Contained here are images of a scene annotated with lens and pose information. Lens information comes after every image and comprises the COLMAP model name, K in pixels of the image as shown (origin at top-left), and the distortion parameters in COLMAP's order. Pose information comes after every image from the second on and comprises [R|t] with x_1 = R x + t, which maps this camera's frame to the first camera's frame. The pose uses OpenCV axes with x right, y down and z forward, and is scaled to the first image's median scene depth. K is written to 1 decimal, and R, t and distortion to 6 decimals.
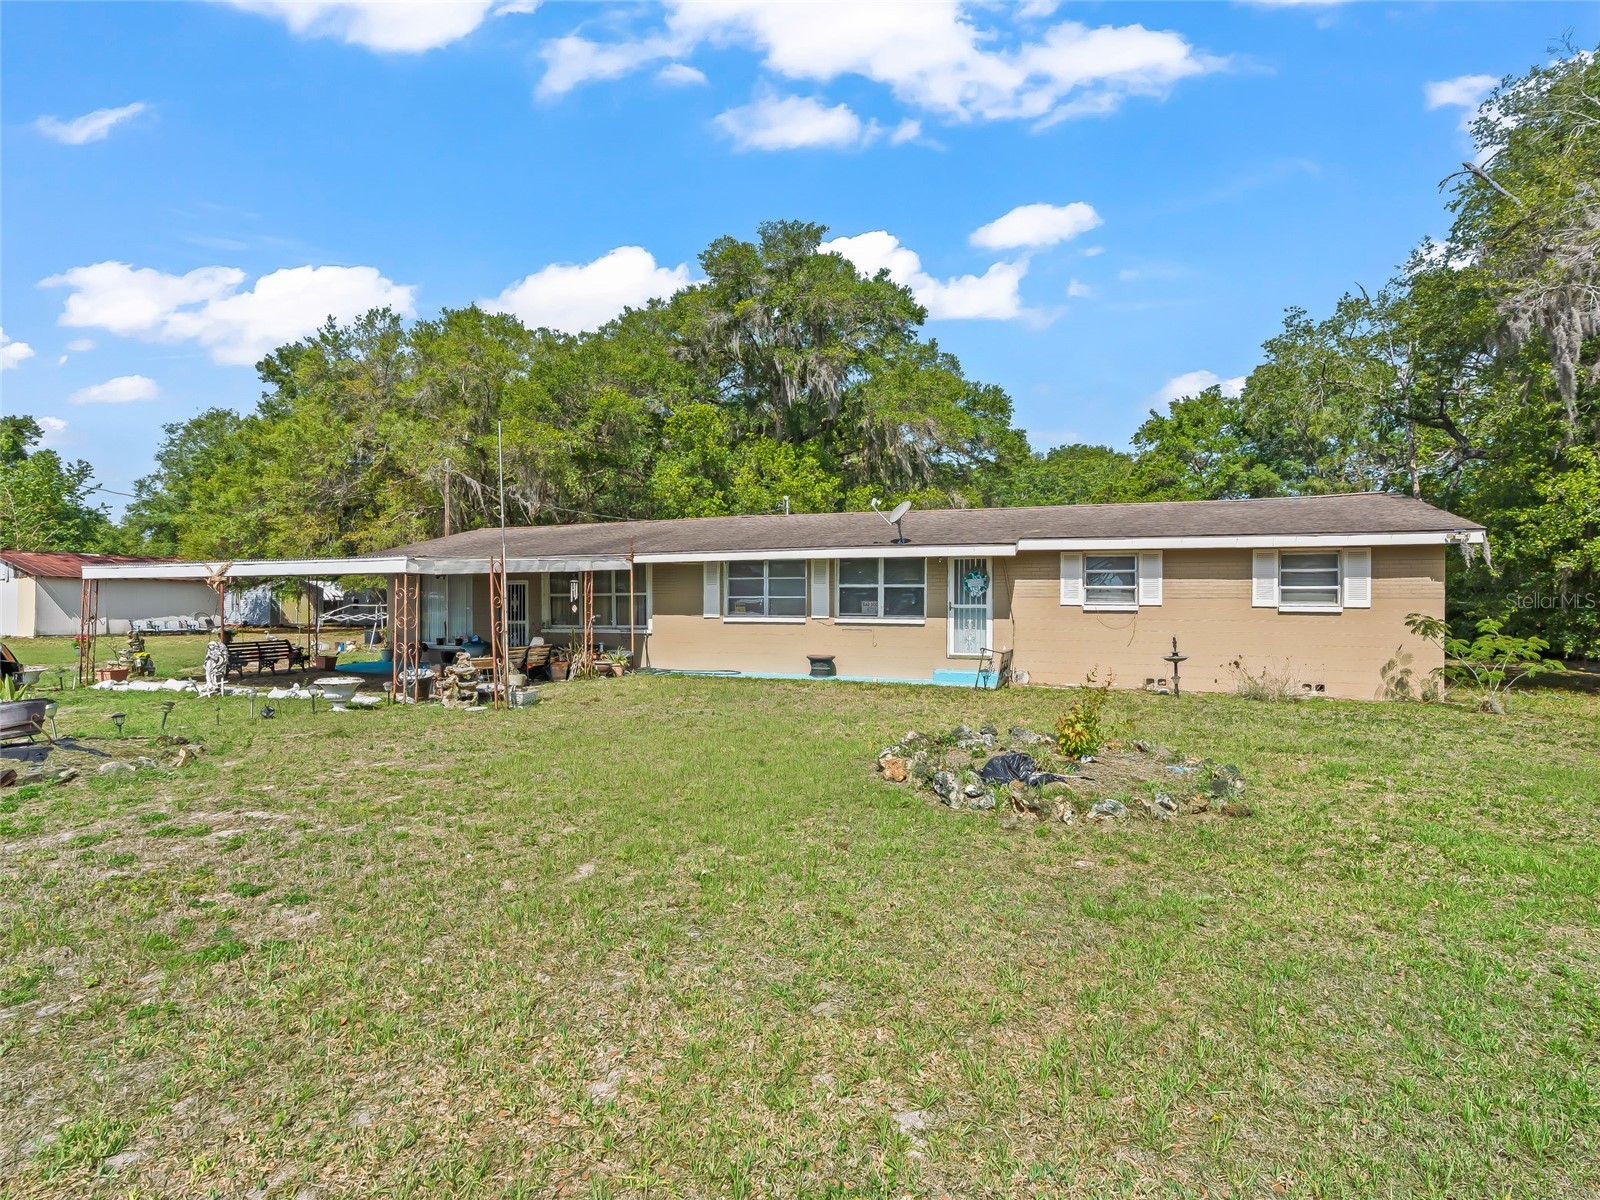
lens RADIAL K [[815.3, 0, 796.1], [0, 815.3, 588.2], [0, 0, 1]] dist [0.001721, -0.000434]
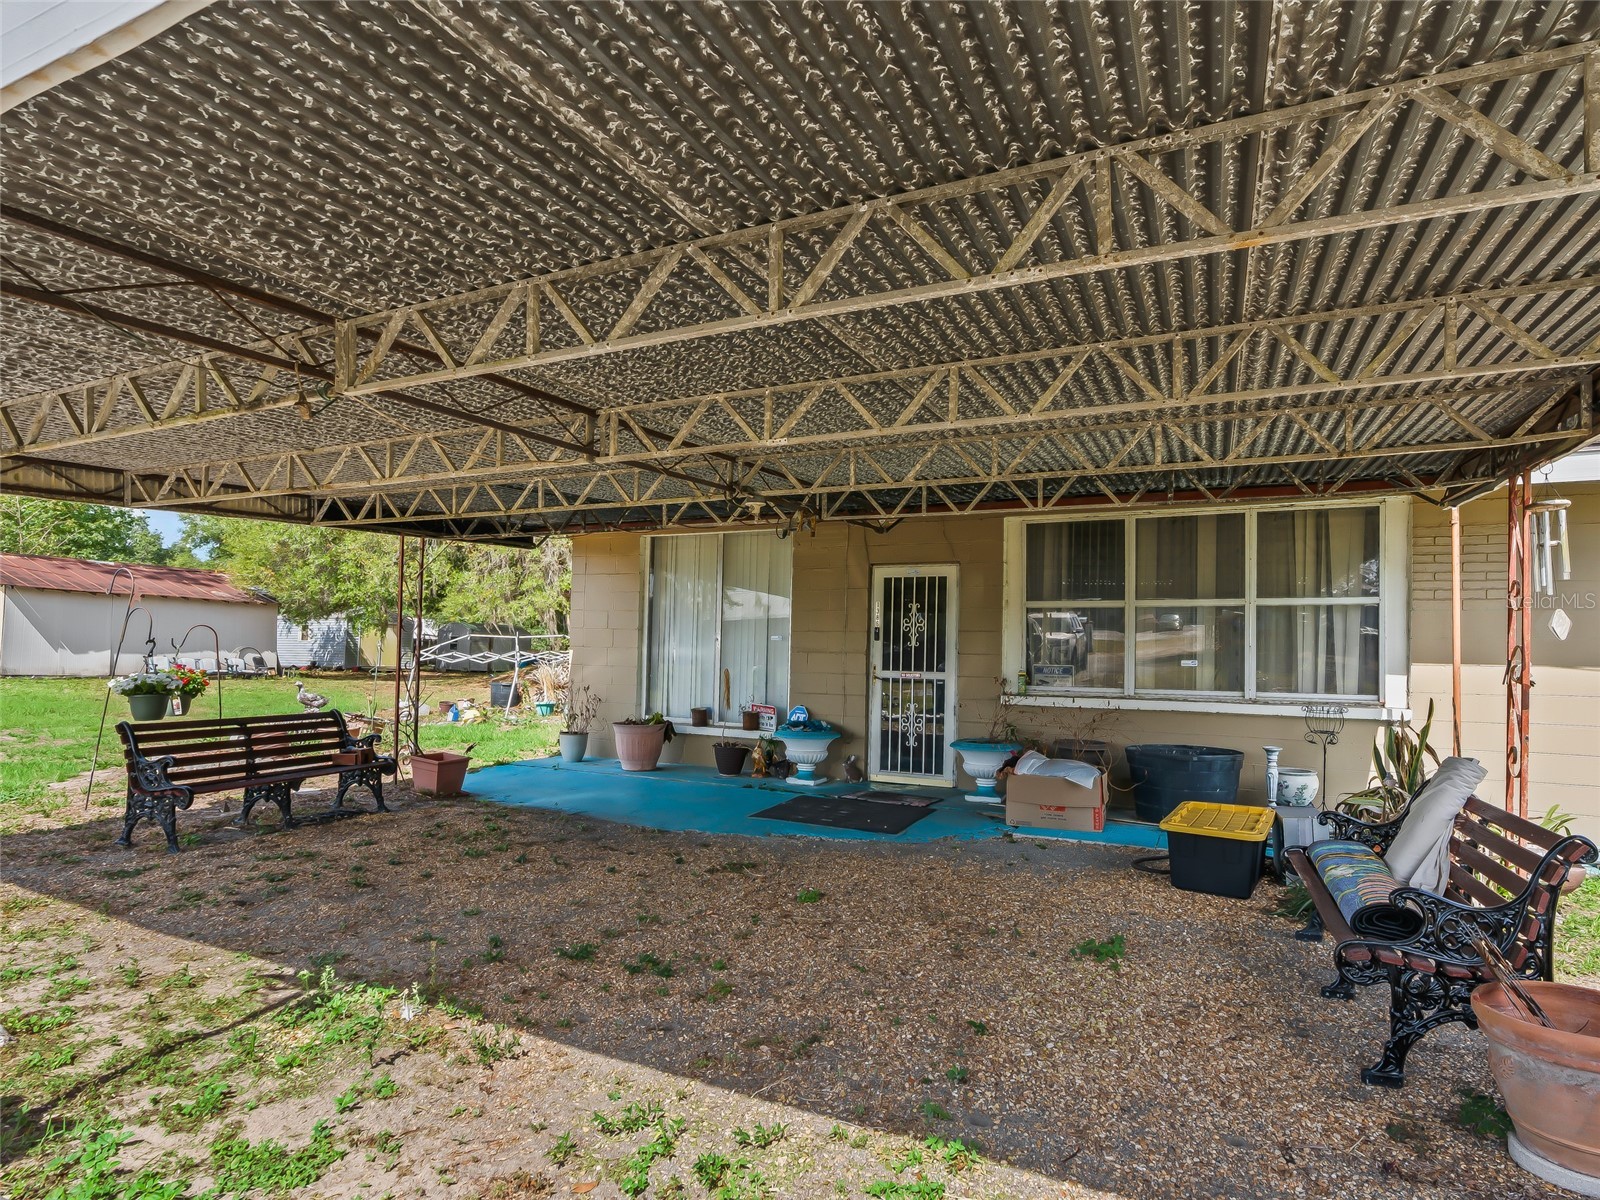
lens RADIAL K [[815.3, 0, 808.2], [0, 815.3, 608.3], [0, 0, 1]] dist [0.001721, -0.000434]
pose [[0.997396, 0.016525, -0.070207, -0.204336], [-0.019301, 0.999051, -0.039043, 0.014681], [0.069495, 0.040297, 0.996768, 0.340220]]
